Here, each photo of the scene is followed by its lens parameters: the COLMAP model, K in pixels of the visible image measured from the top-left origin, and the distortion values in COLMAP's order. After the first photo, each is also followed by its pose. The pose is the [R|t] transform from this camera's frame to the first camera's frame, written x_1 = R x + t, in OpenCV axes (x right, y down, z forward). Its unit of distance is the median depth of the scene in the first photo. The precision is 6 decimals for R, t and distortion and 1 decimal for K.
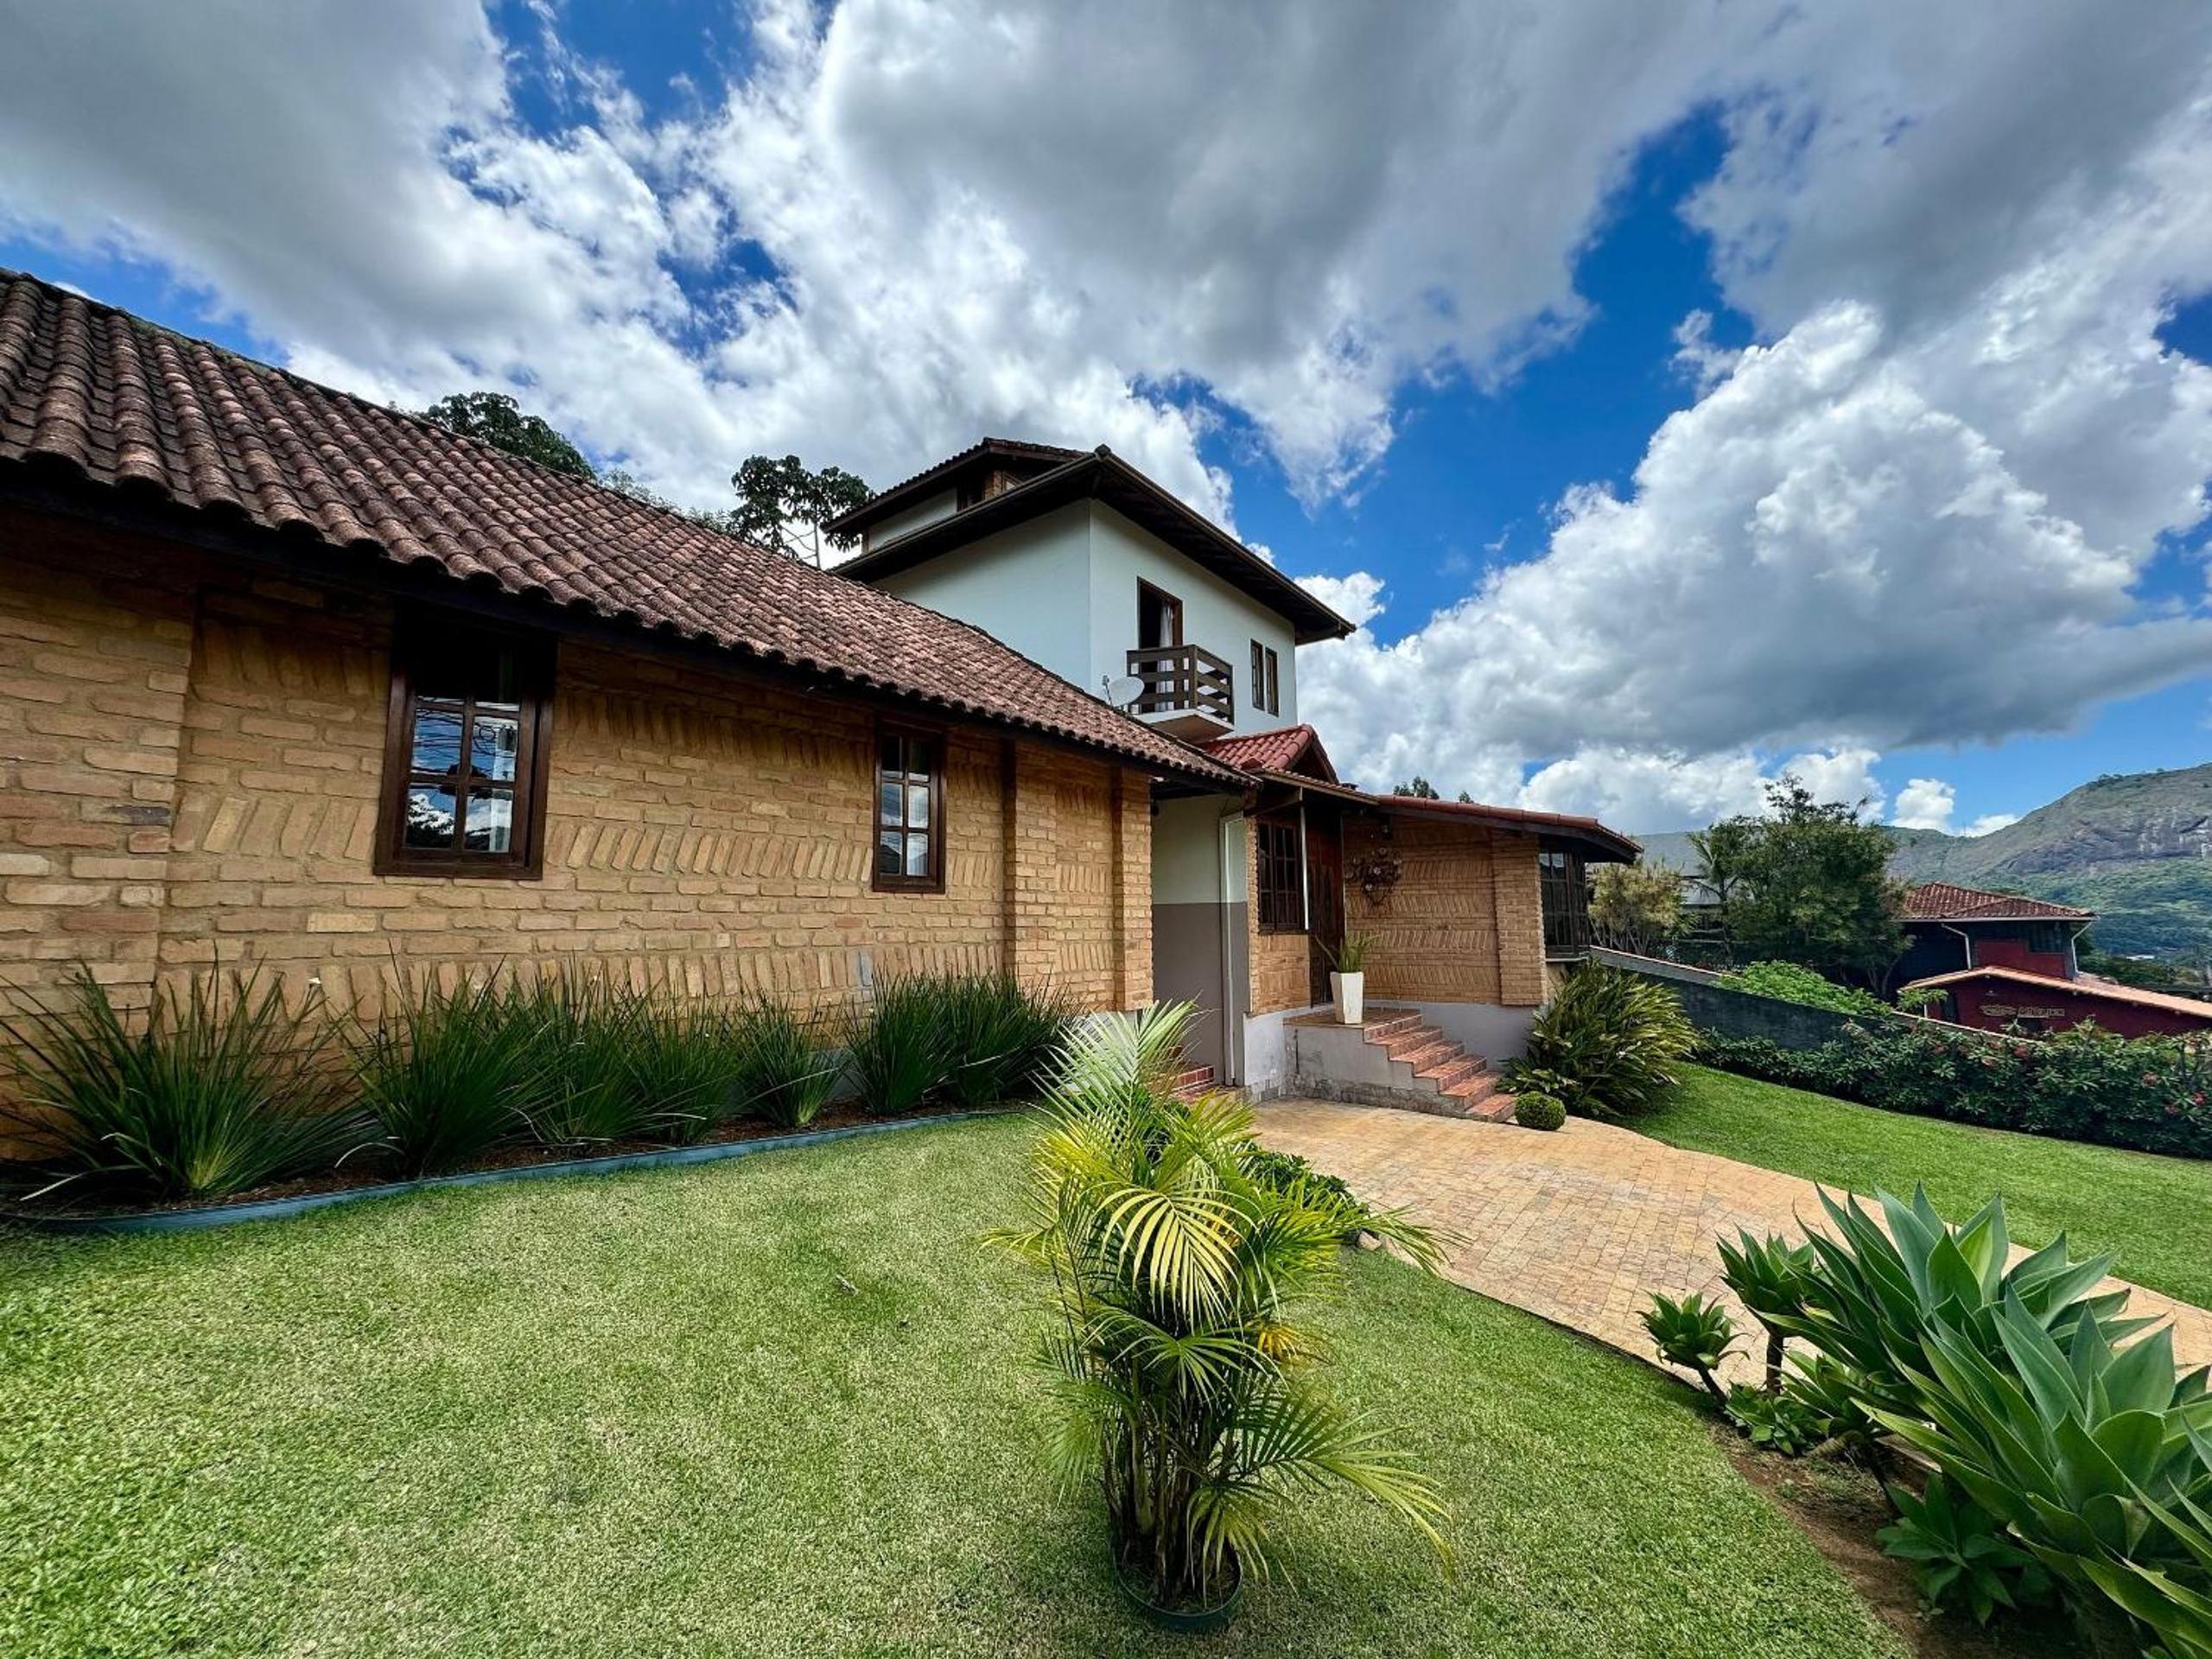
lens RADIAL K [[883.6, 0, 1103.0], [0, 883.6, 827.7], [0, 0, 1]] dist [-0.003427, 0.000383]
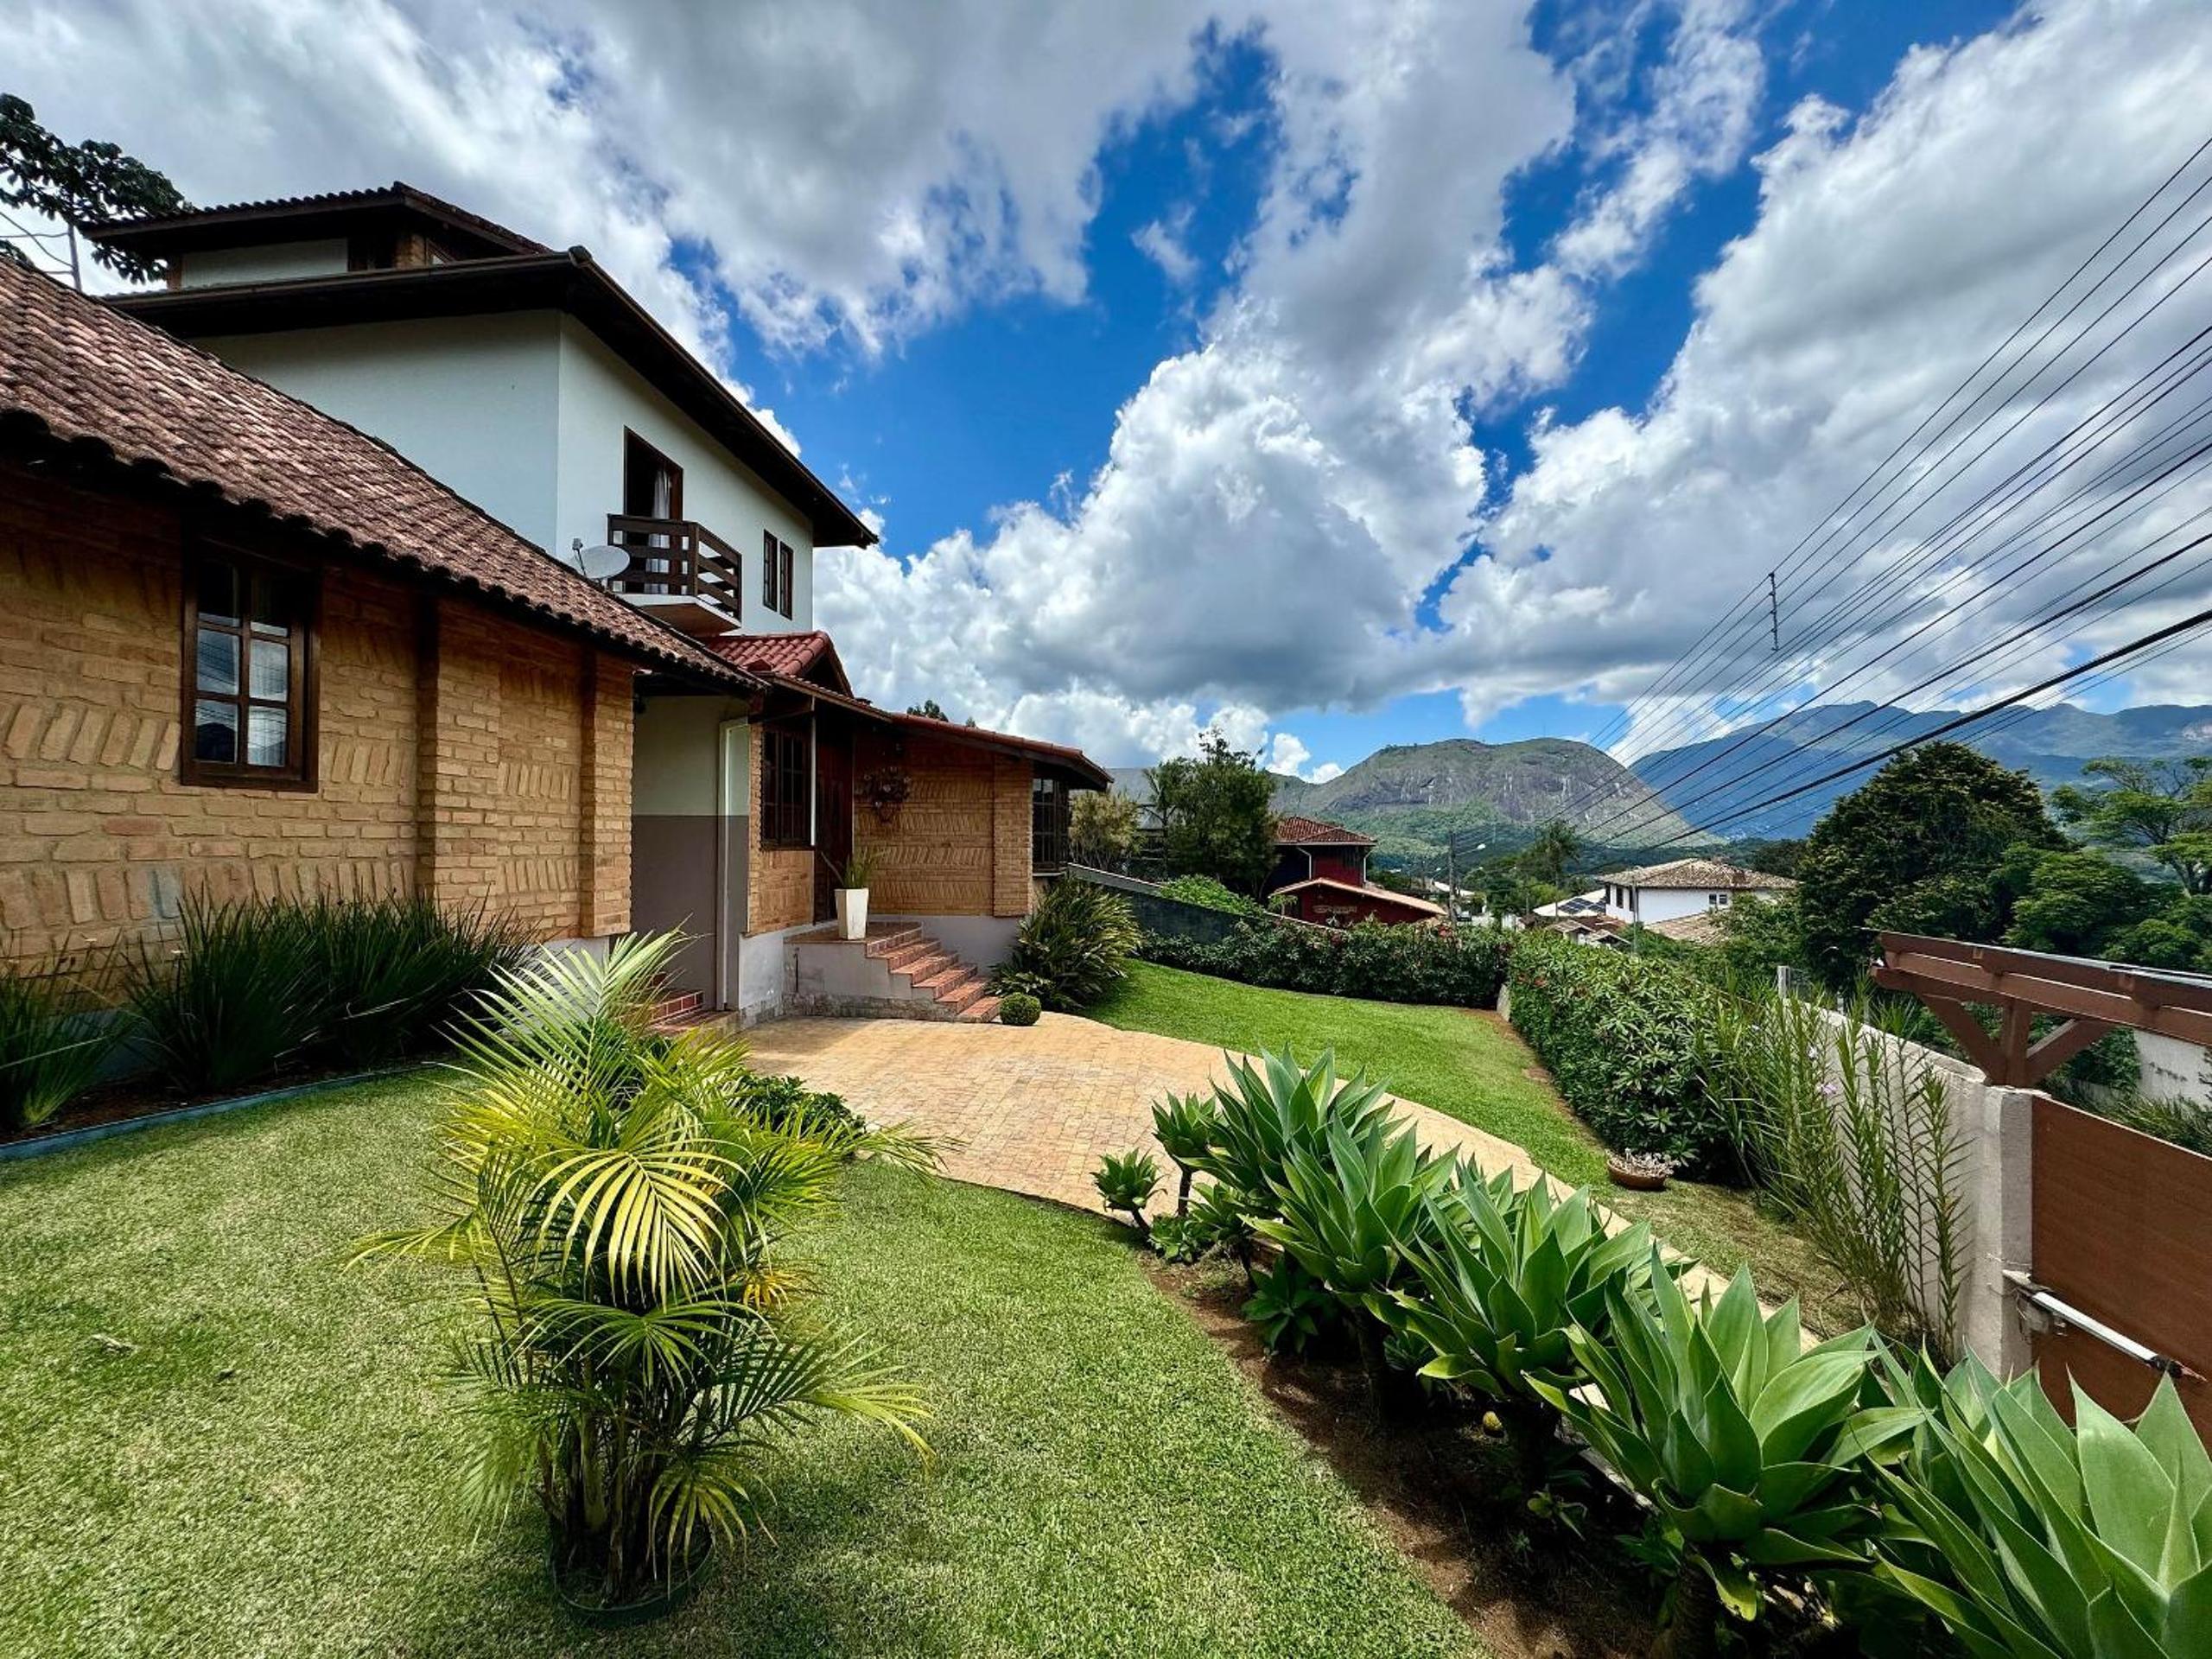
lens RADIAL K [[883.6, 0, 1104.1], [0, 883.6, 828.1], [0, 0, 1]] dist [-0.003427, 0.000383]
pose [[0.855232, 0.020406, 0.517843, 0.003385], [-0.068789, 0.994853, 0.074404, 0.003422], [-0.513659, -0.099255, 0.852234, 0.020817]]
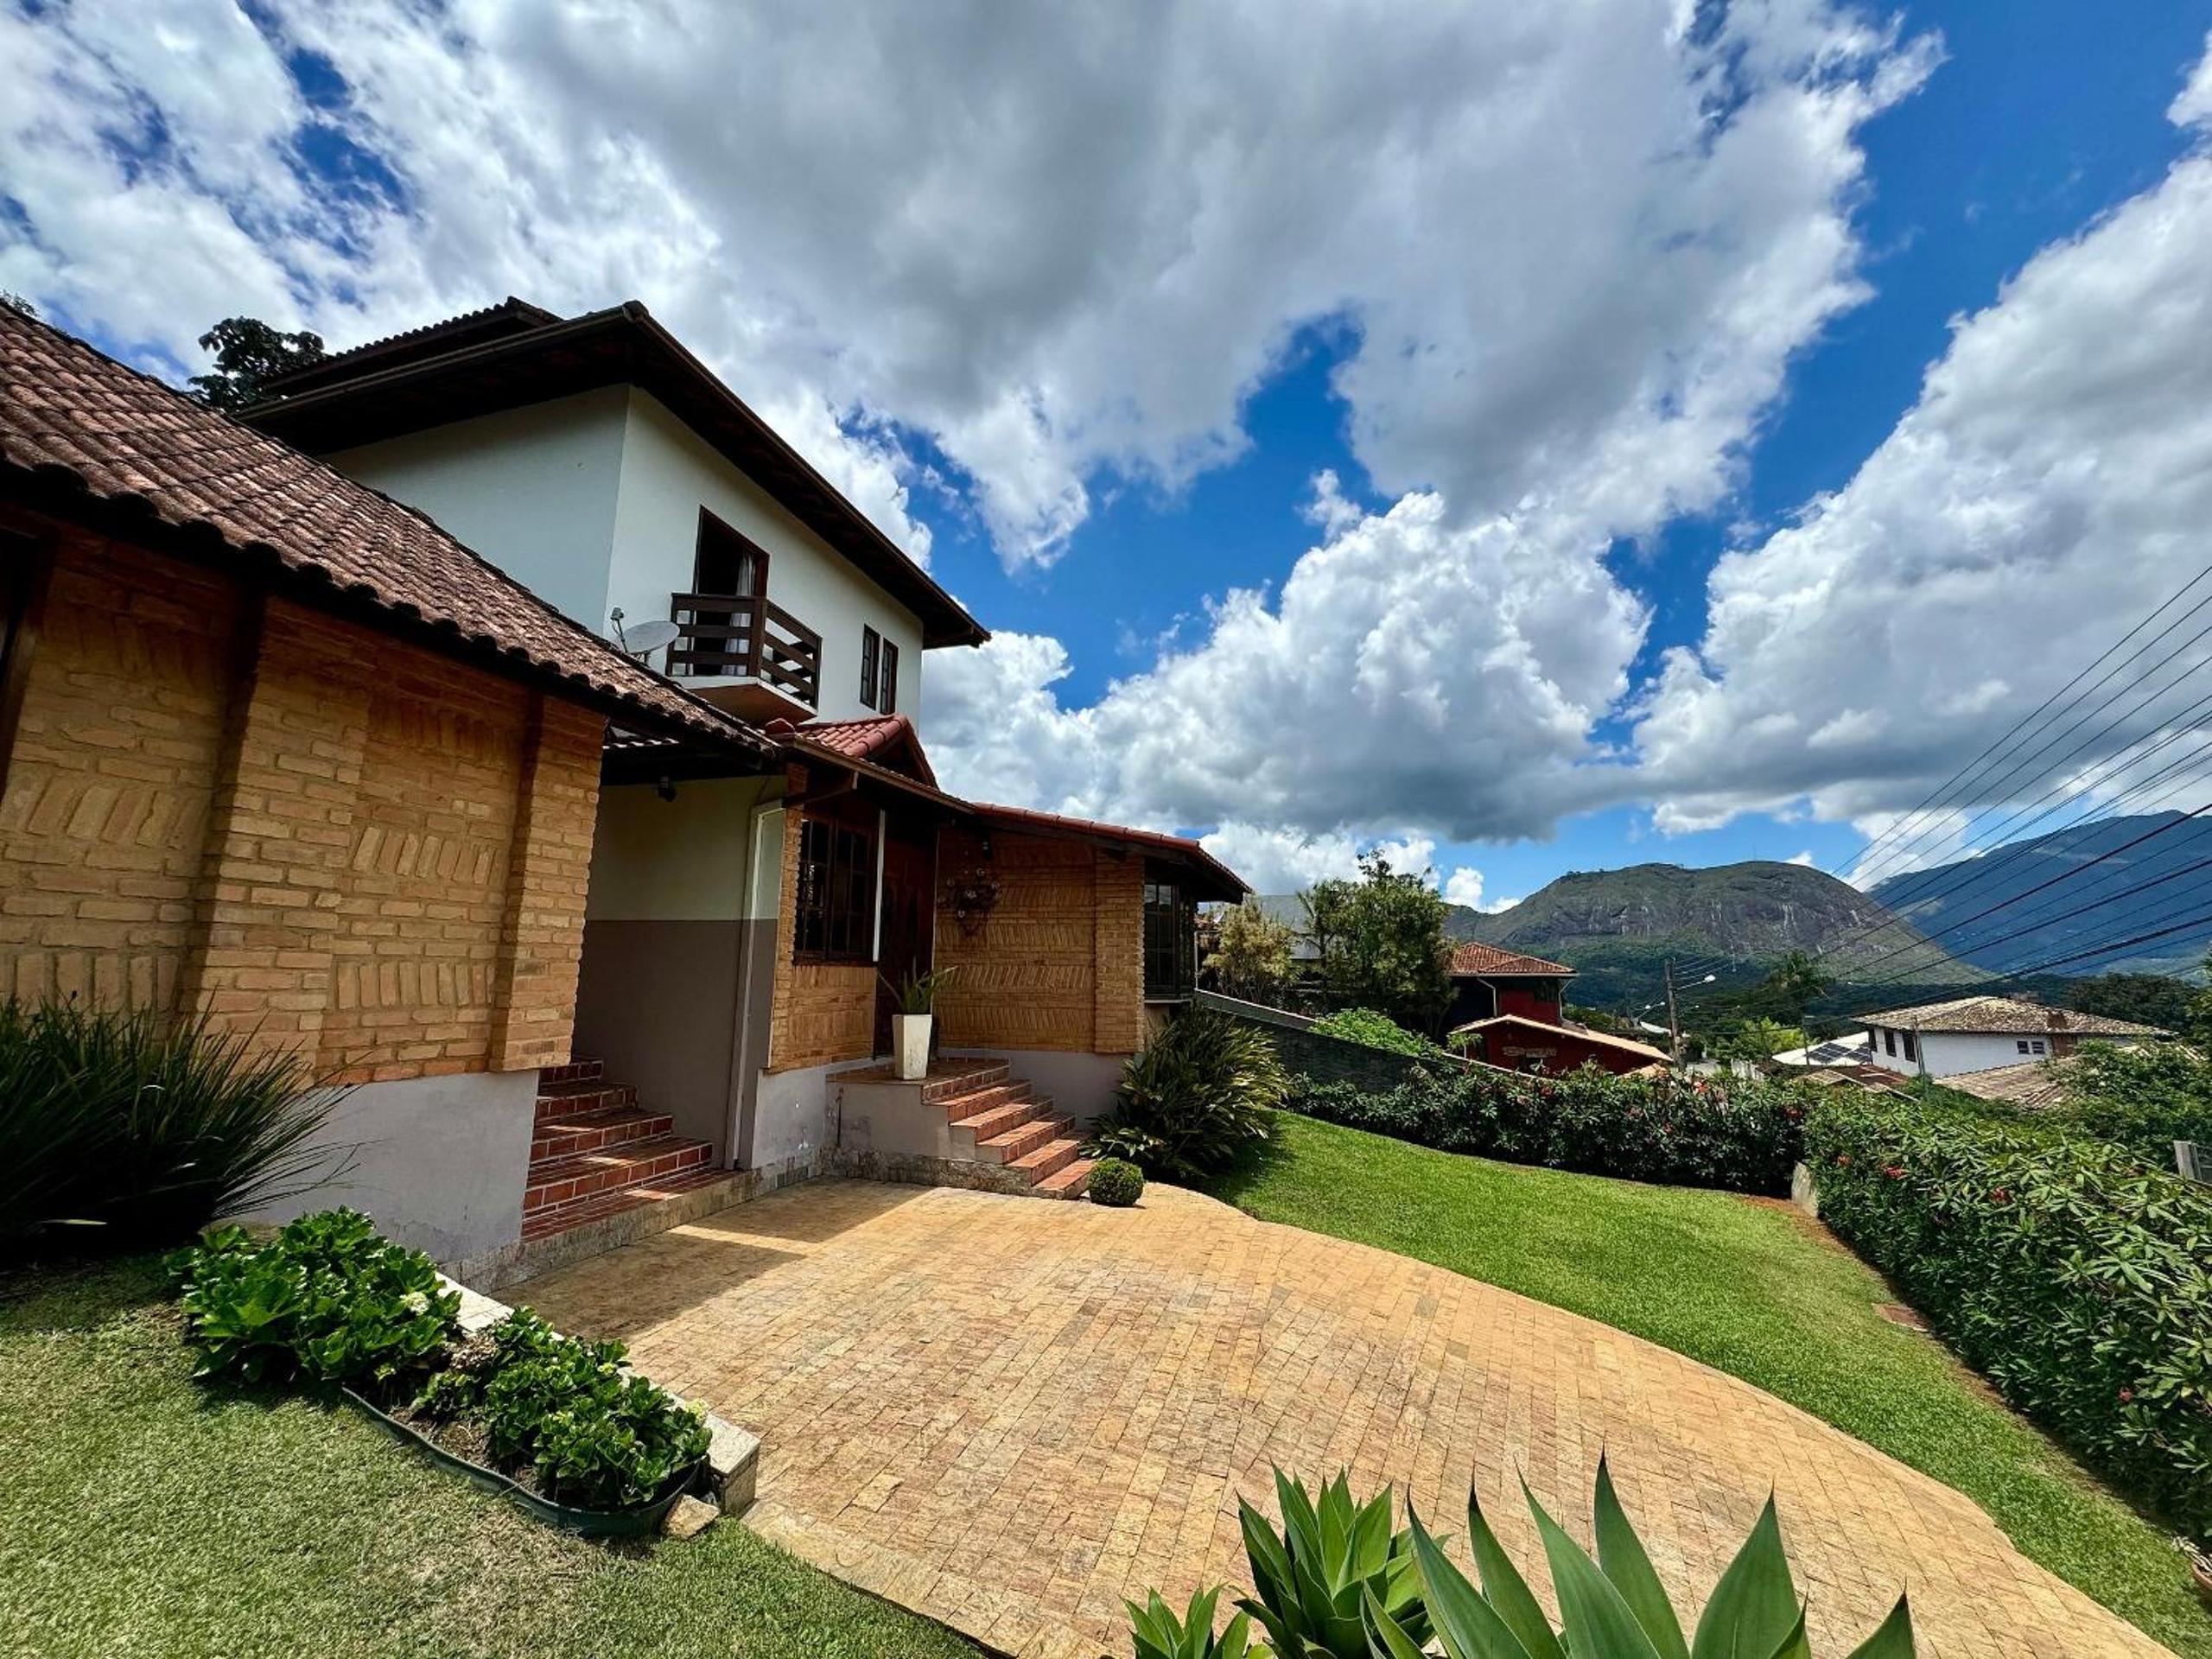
lens RADIAL K [[883.6, 0, 1102.0], [0, 883.6, 829.1], [0, 0, 1]] dist [-0.003427, 0.000383]
pose [[0.933443, 0.074958, 0.350807, 0.199919], [-0.056658, 0.996457, -0.062157, 0.050790], [-0.354223, 0.038144, 0.934383, 0.257942]]
